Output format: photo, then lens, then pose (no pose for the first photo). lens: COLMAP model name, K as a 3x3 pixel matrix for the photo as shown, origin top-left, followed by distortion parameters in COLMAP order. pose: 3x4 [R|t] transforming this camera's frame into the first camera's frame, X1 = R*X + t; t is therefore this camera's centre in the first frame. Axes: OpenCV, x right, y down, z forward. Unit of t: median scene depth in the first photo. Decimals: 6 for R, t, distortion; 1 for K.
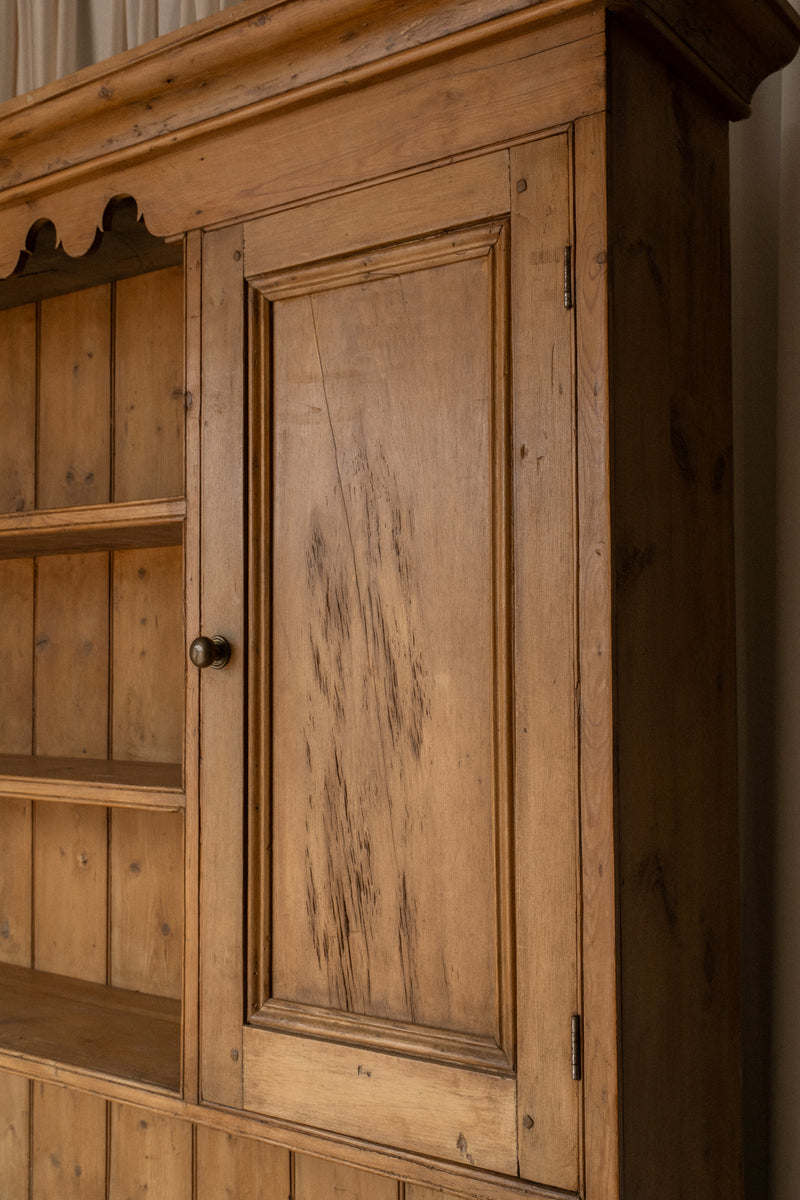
lens RADIAL K [[1260.8, 0, 447.0], [0, 1260.8, 616.2], [0, 0, 1]] dist [0.003930, 0.000000]
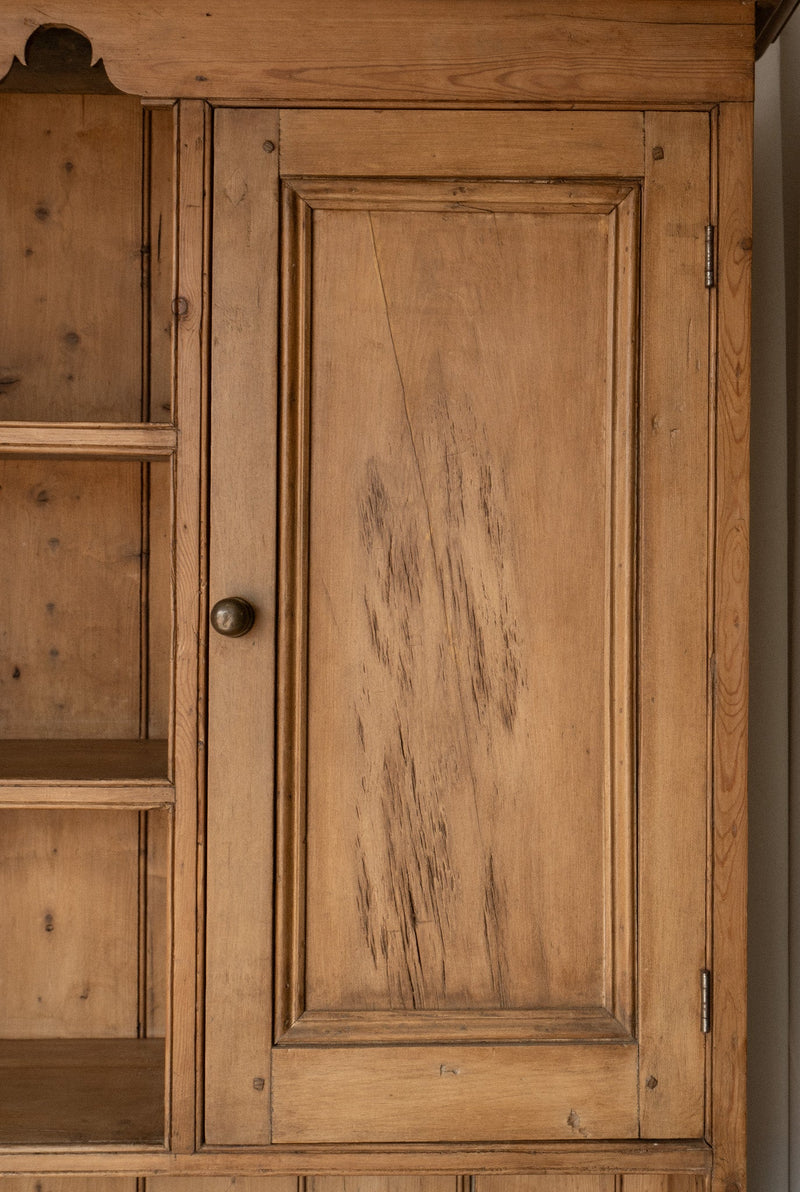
lens RADIAL K [[1393.2, 0, 474.9], [0, 1393.2, 542.0], [0, 0, 1]] dist [0.005454, 0.000000]
pose [[0.816183, 0.011439, 0.577680, -0.594601], [-0.033369, 0.999068, 0.027363, -0.052370], [-0.576829, -0.041610, 0.815805, 0.151111]]
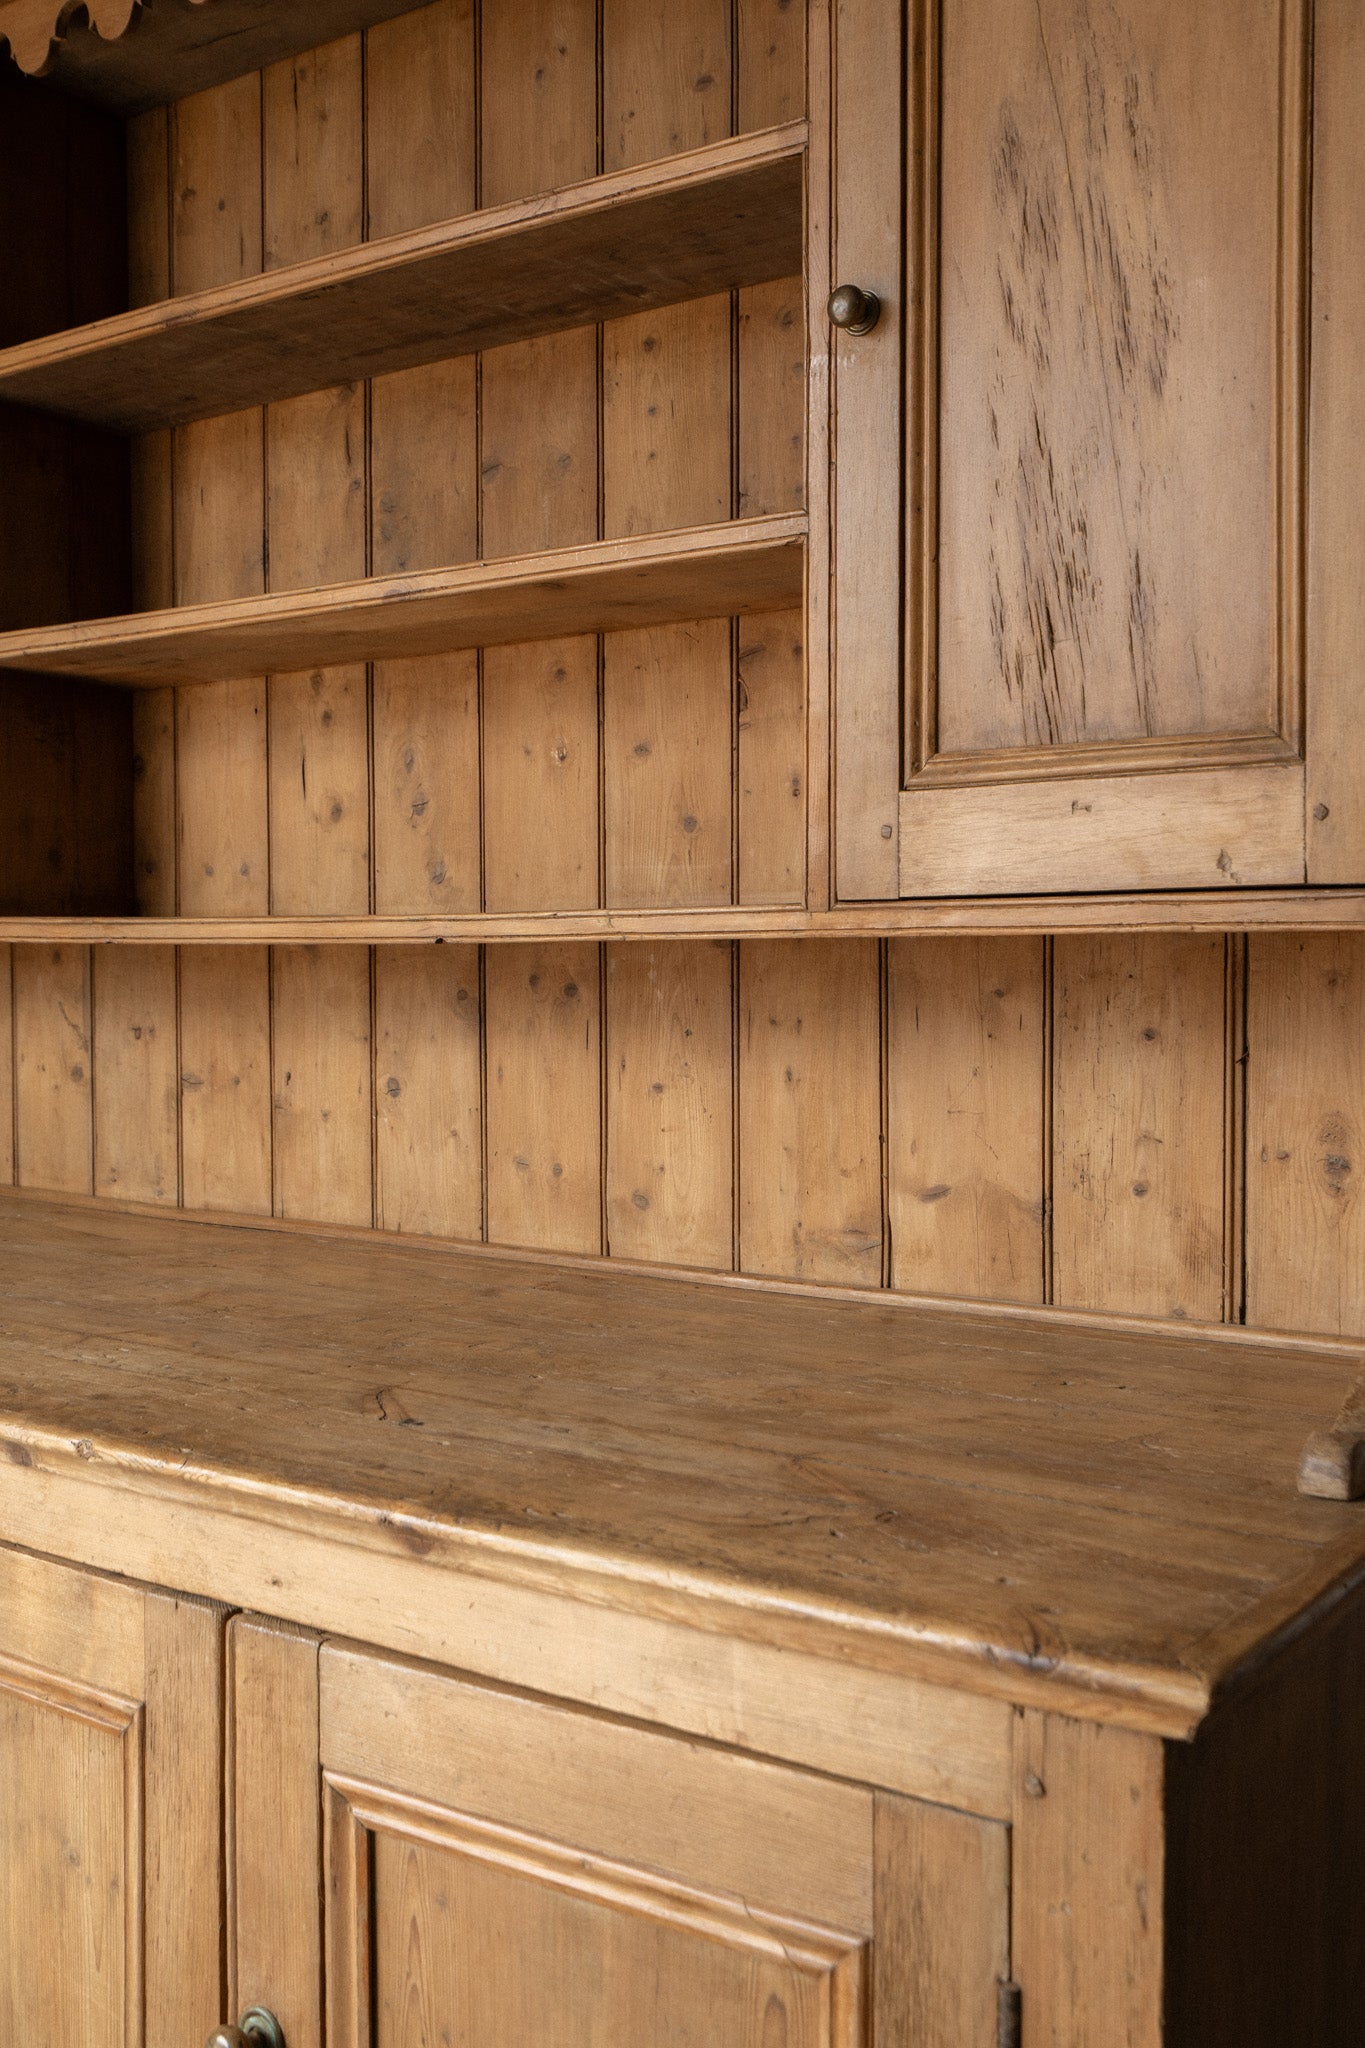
lens RADIAL K [[1969.5, 0, 704.5], [0, 1969.5, 1031.3], [0, 0, 1]] dist [0.004294, 0.000000]
pose [[0.999755, 0.003238, -0.021891, -0.250713], [-0.001531, 0.996988, 0.077541, 0.371763], [0.022076, -0.077488, 0.996749, -0.222731]]
